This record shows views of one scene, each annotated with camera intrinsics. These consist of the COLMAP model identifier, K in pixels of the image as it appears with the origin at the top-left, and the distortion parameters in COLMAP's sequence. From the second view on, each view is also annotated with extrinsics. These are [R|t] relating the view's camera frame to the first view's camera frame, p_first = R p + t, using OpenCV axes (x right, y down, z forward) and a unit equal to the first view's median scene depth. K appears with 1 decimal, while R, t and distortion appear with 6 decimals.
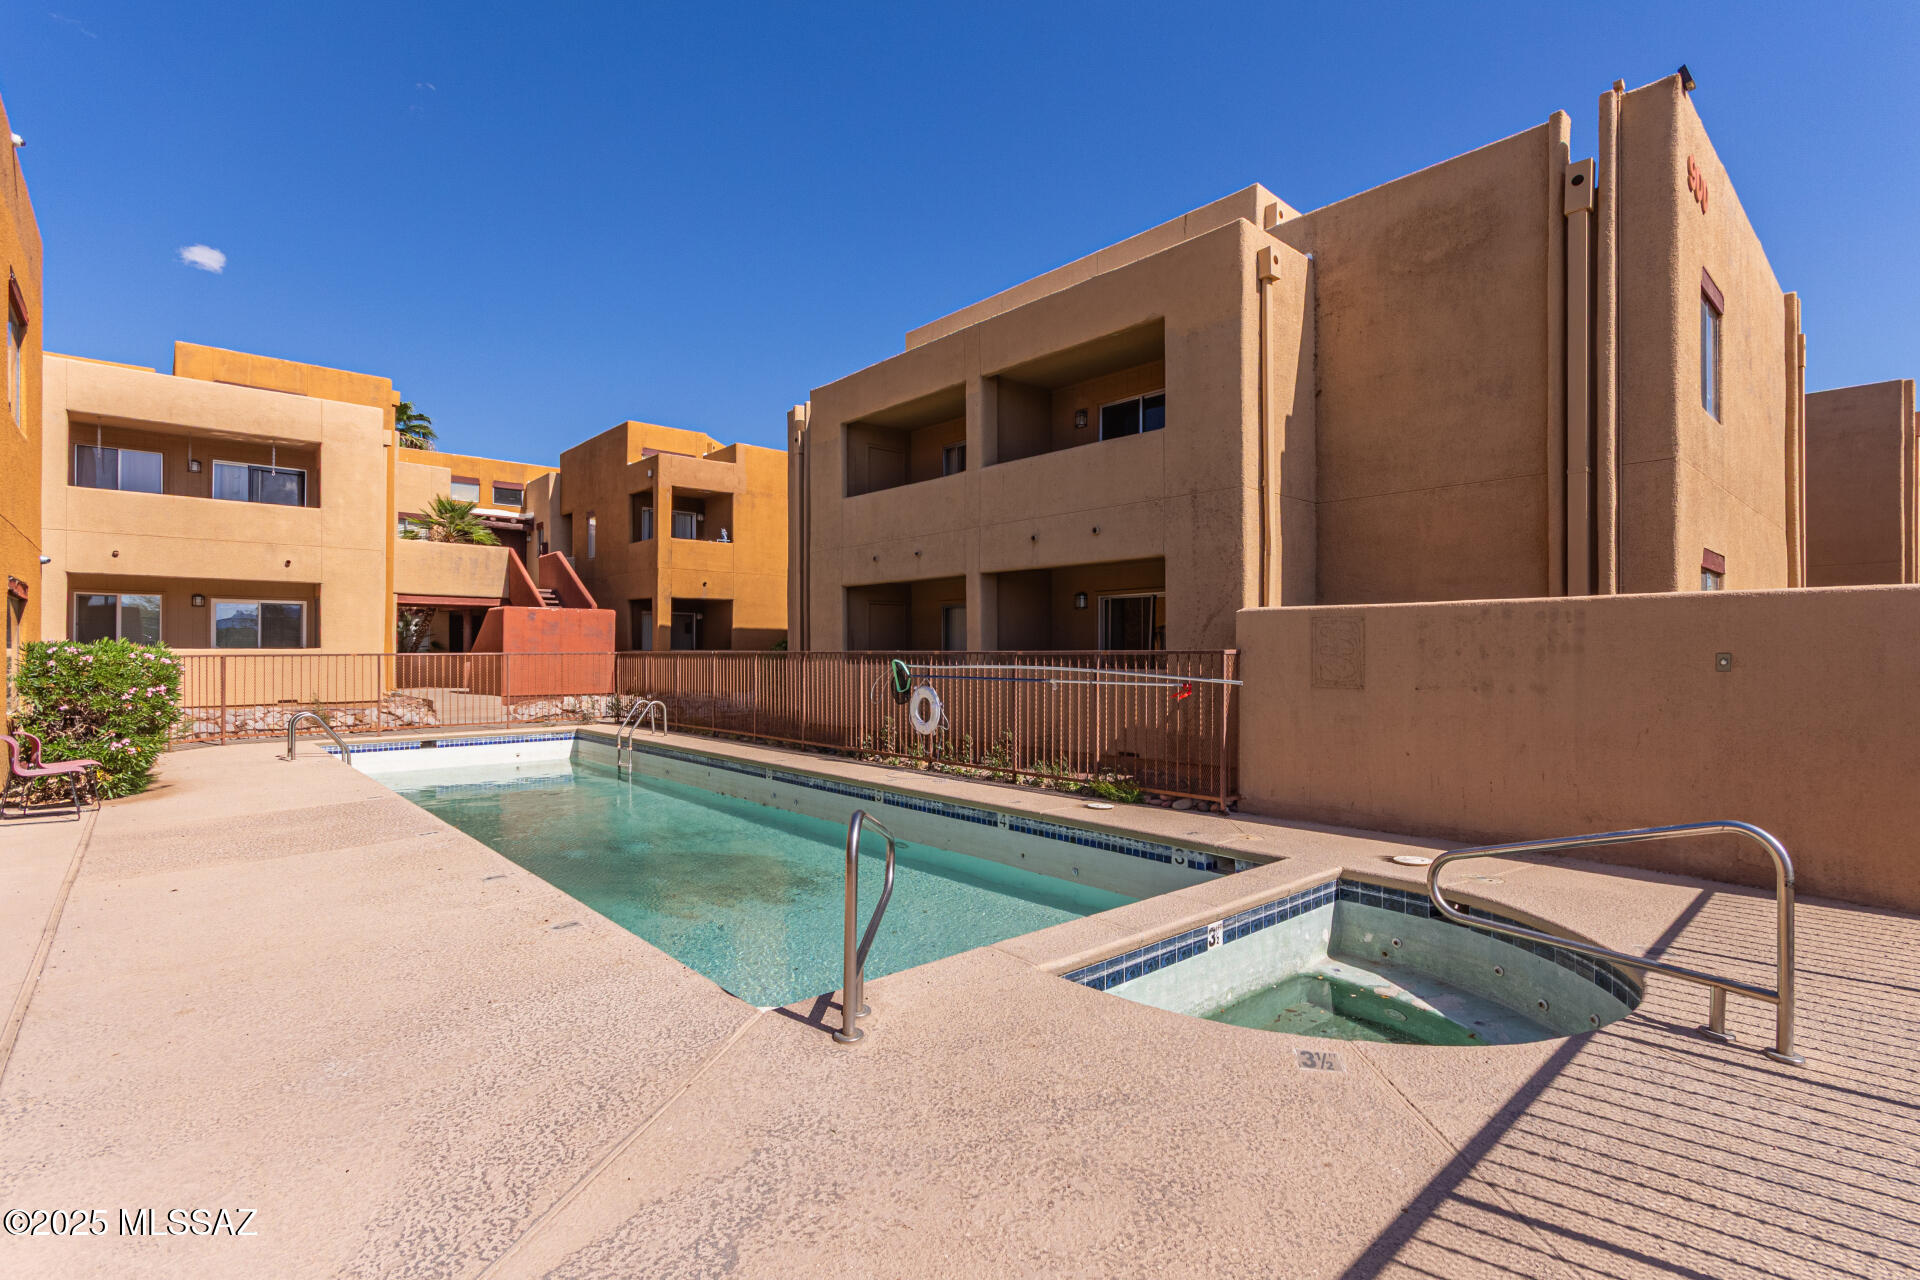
lens RADIAL K [[887.6, 0, 1003.6], [0, 887.6, 653.5], [0, 0, 1]] dist [0.001577, 0.000050]
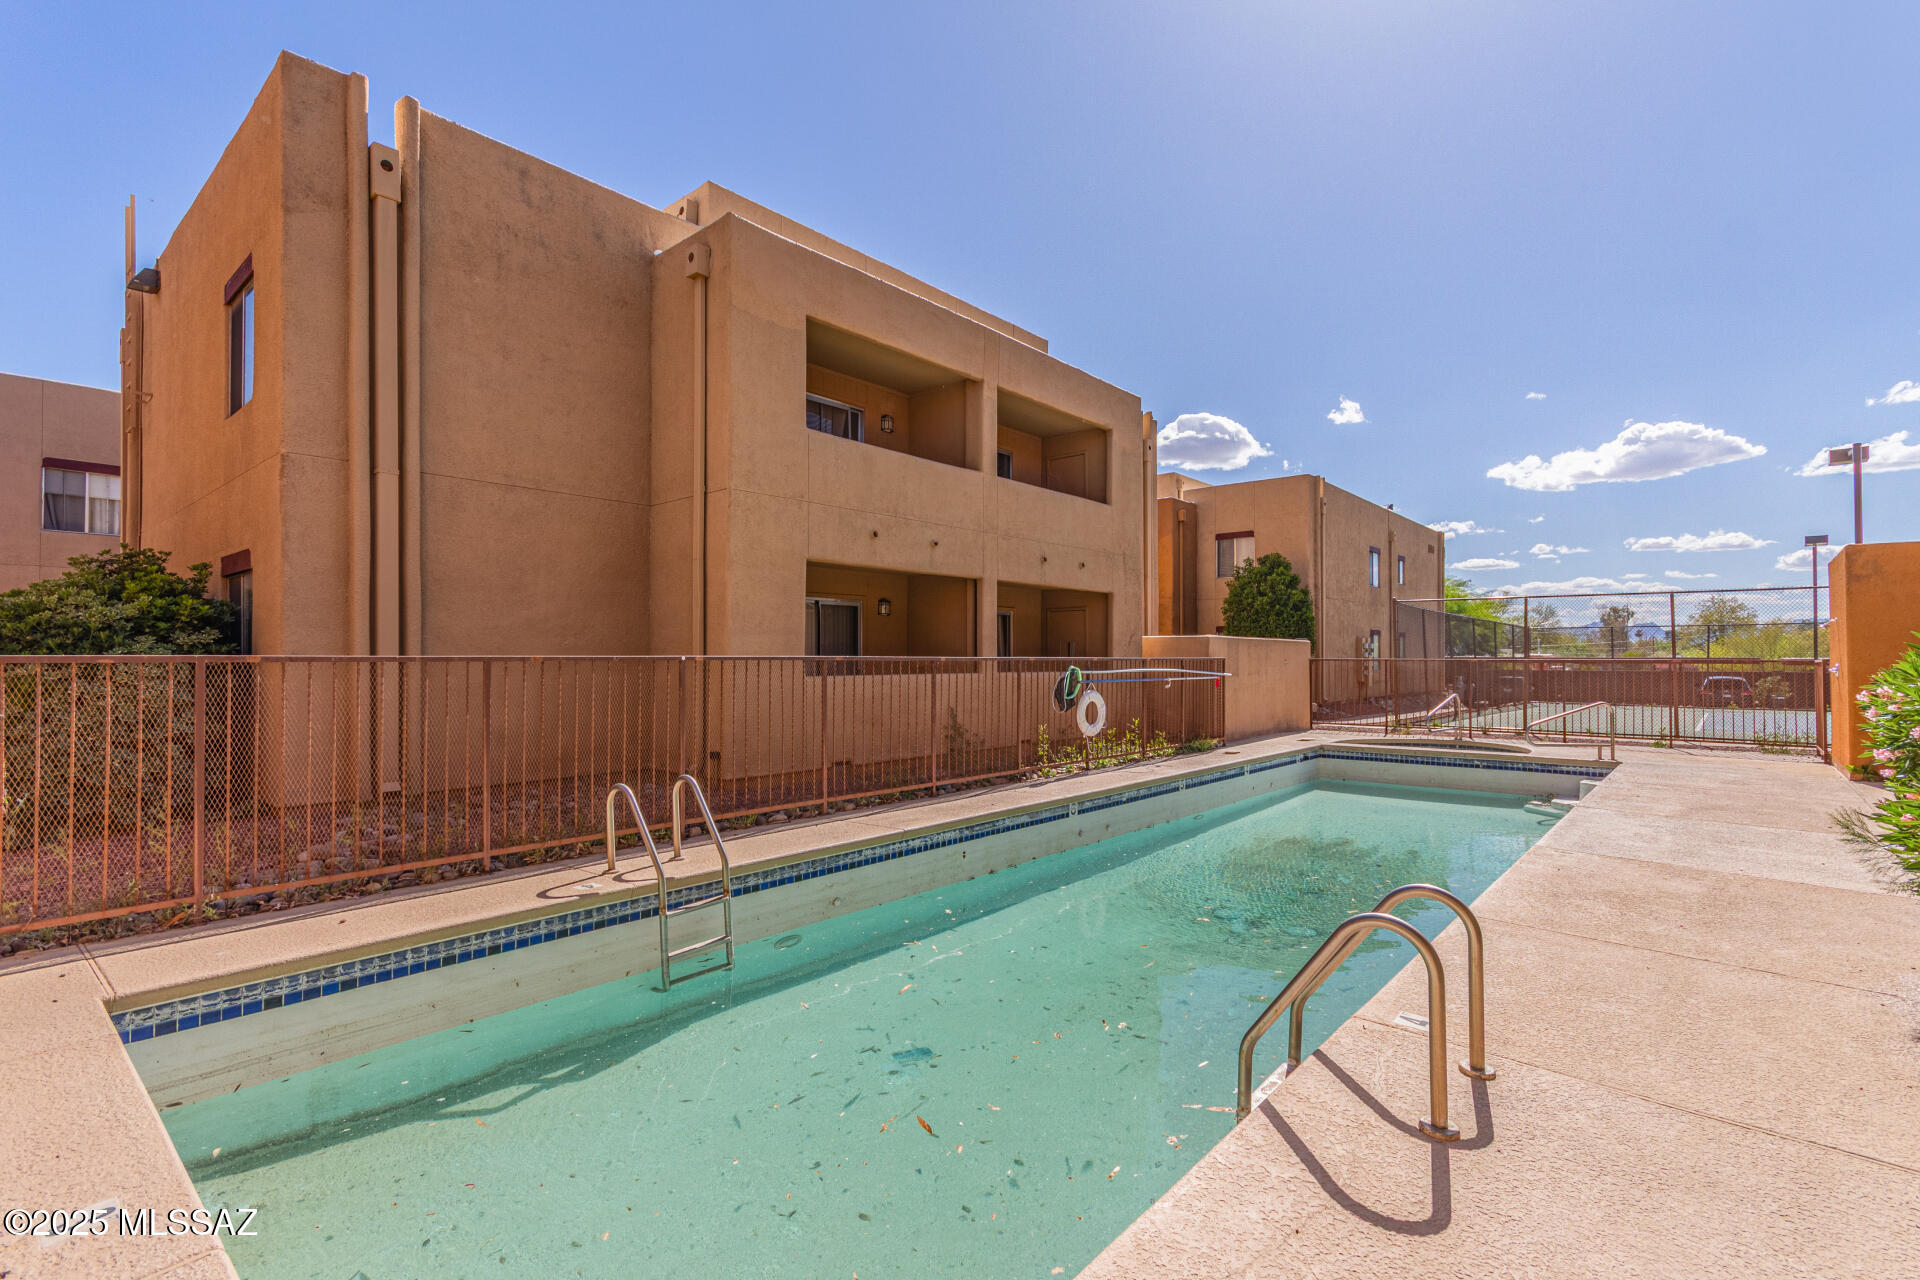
lens RADIAL K [[887.6, 0, 983.2], [0, 887.6, 640.9], [0, 0, 1]] dist [0.001577, 0.000050]
pose [[-0.113081, 0.018735, 0.993409, -1.004540], [-0.000176, 0.999822, -0.018876, -0.002948], [-0.993586, -0.002309, -0.113058, 1.109349]]
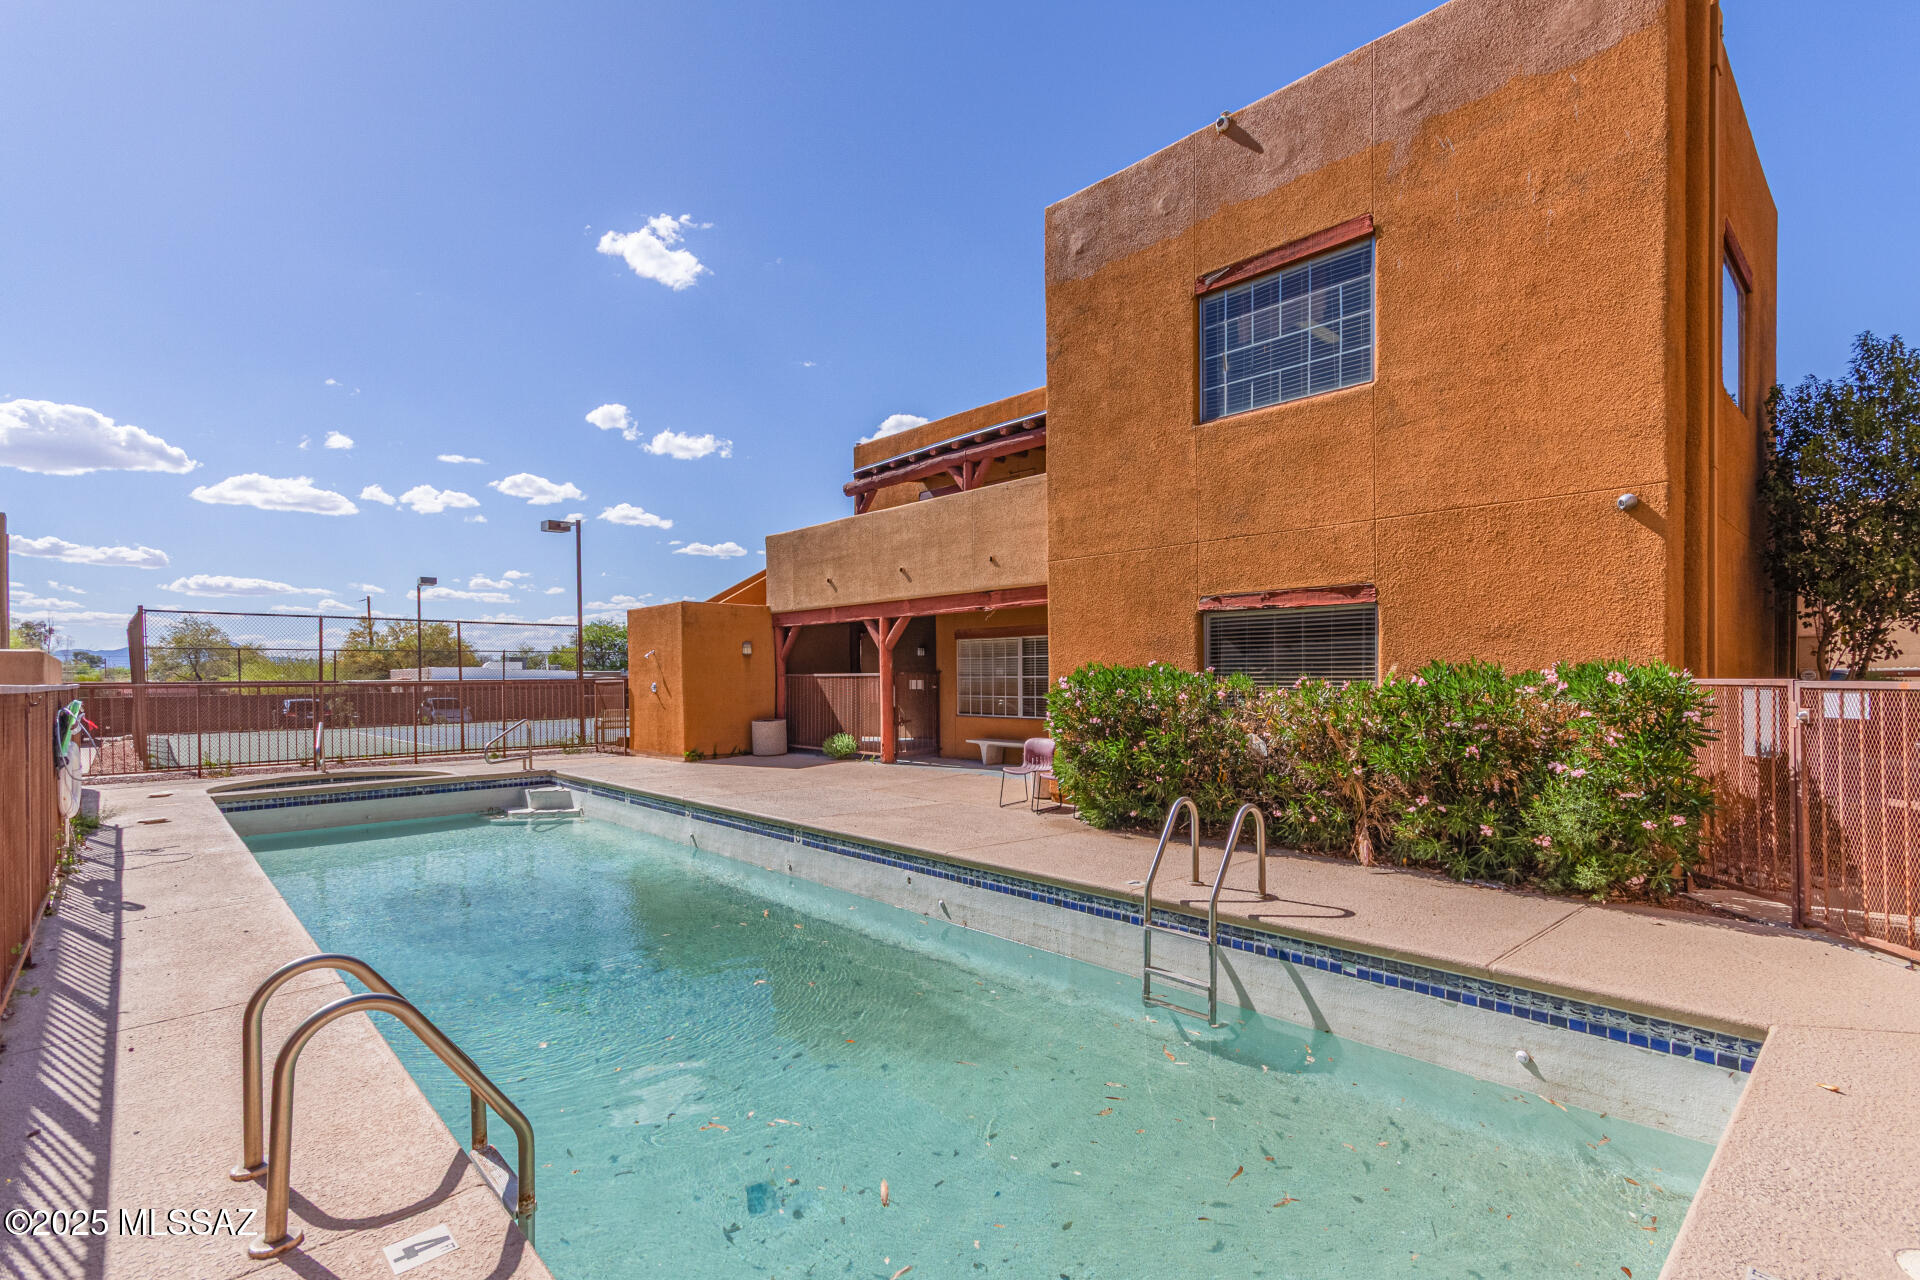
lens RADIAL K [[887.6, 0, 993.0], [0, 887.6, 689.6], [0, 0, 1]] dist [0.001577, 0.000050]
pose [[-0.999035, 0.009505, -0.042885, -0.619853], [0.008807, 0.999826, 0.016429, -0.001855], [0.043033, 0.016036, -0.998945, 1.439675]]
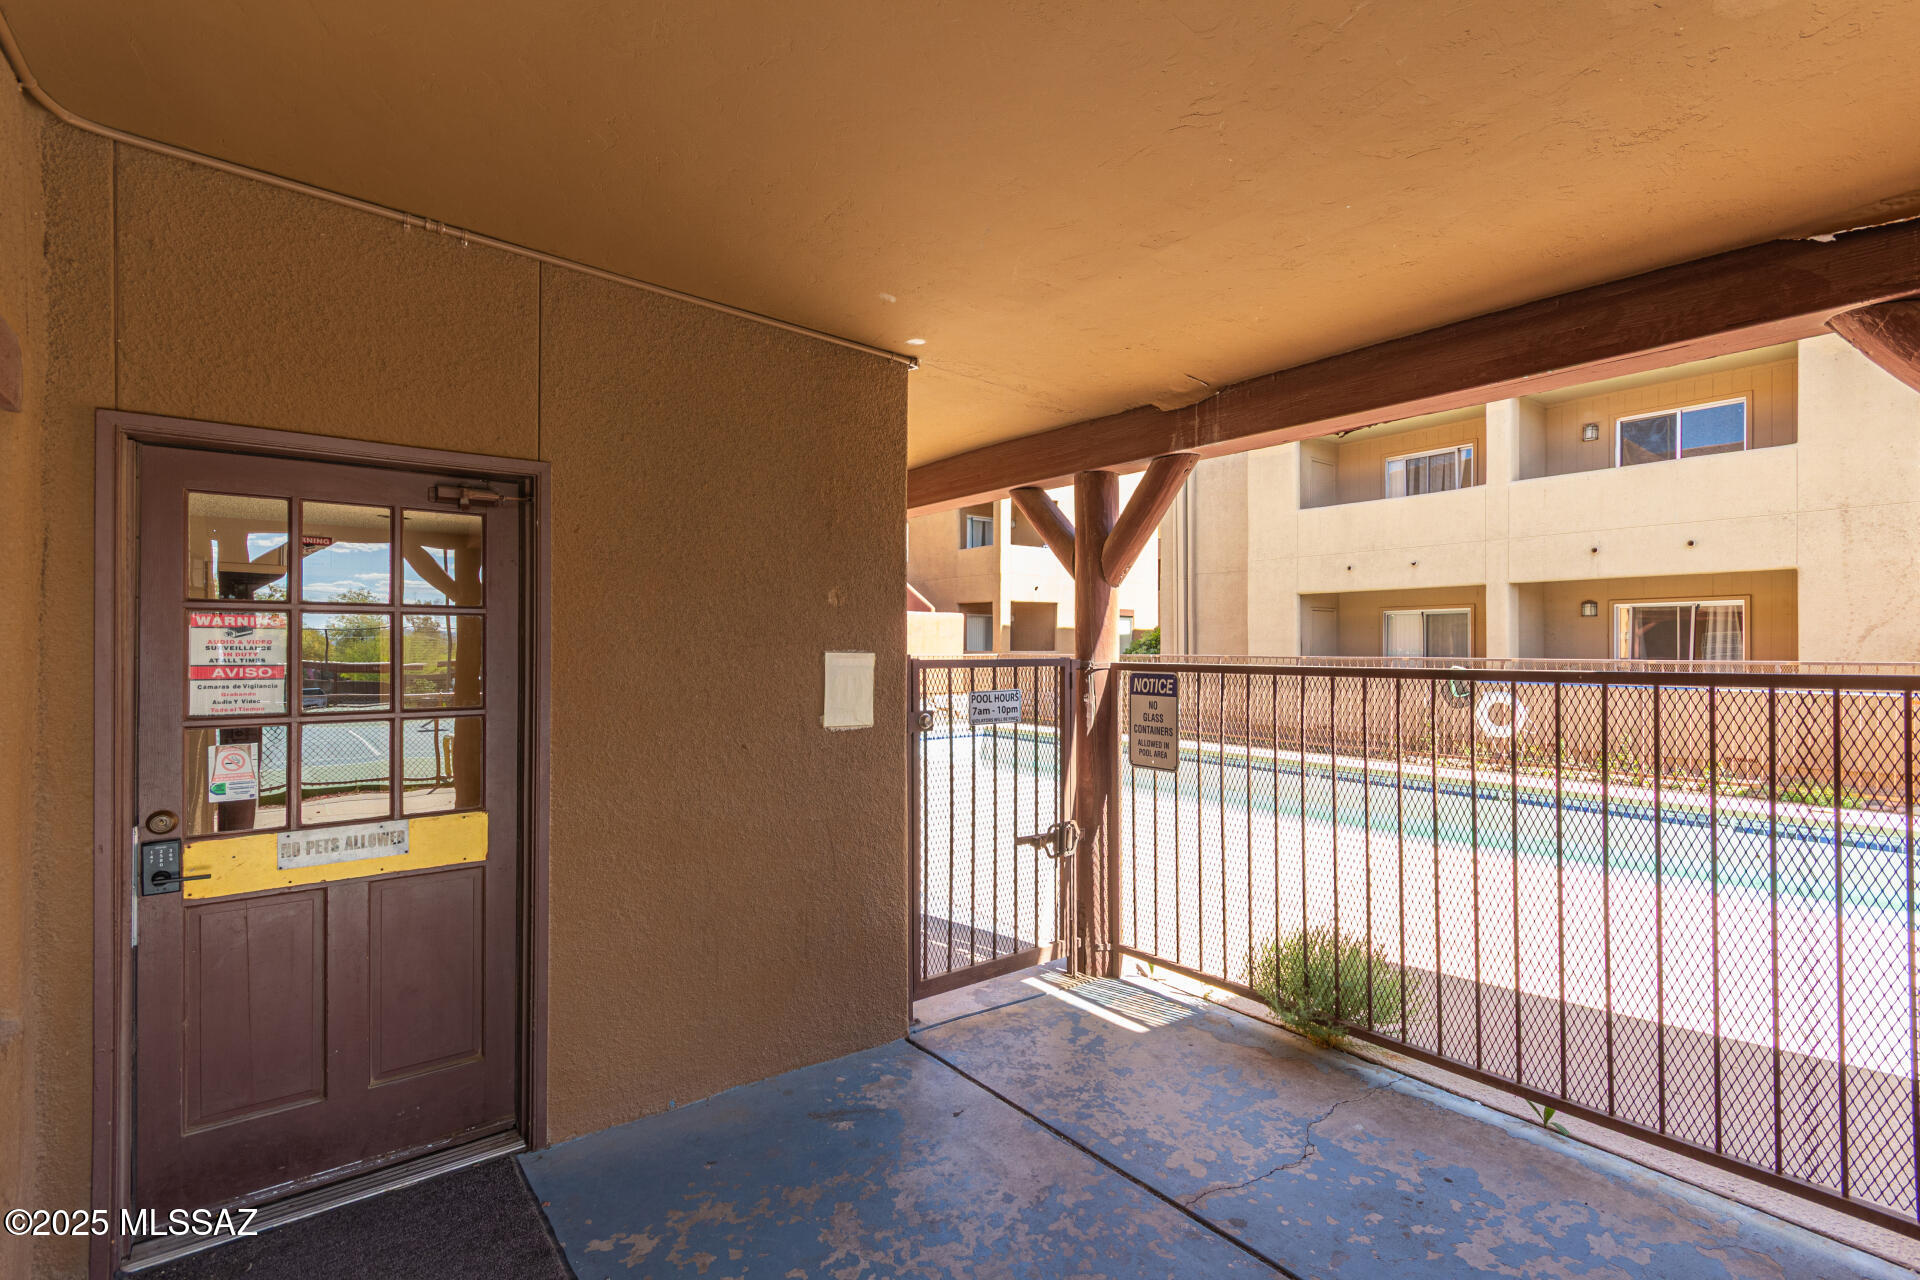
lens RADIAL K [[887.6, 0, 956.5], [0, 887.6, 641.6], [0, 0, 1]] dist [0.001577, 0.000050]
pose [[0.994246, 0.001023, -0.107119, -0.553925], [-0.001718, 0.999978, -0.006399, -0.013372], [0.107110, 0.006547, 0.994226, -0.108523]]
